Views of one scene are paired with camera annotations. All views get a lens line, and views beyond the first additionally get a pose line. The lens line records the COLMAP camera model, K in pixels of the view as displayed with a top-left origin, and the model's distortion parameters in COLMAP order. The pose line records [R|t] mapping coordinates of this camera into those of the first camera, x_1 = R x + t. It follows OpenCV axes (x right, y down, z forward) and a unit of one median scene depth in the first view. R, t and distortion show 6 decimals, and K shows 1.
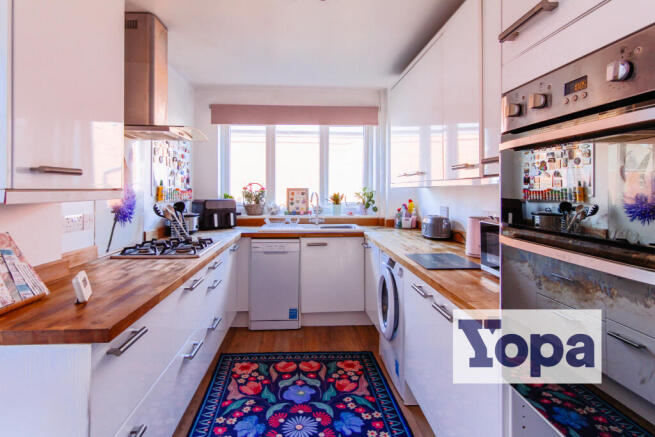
lens RADIAL K [[335.4, 0, 322.6], [0, 335.4, 213.6], [0, 0, 1]] dist [-0.002033, 0.001636]
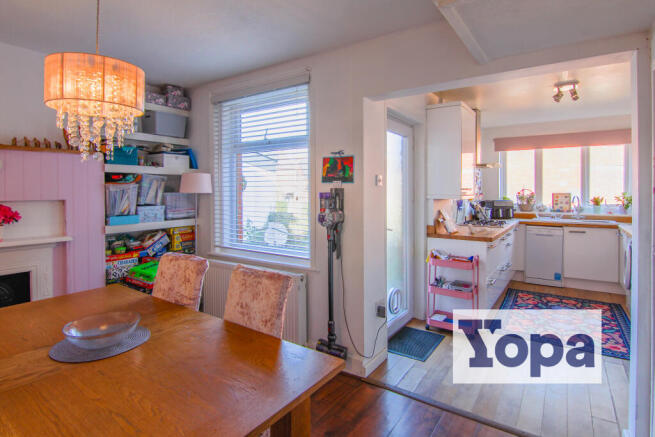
lens RADIAL K [[349.4, 0, 328.7], [0, 349.4, 192.0], [0, 0, 1]] dist [-0.001579, -0.000516]
pose [[0.789348, 0.001064, -0.613945, 0.053753], [-0.042113, 0.997737, -0.052415, 0.037547], [0.612500, 0.067229, 0.787607, -0.753091]]
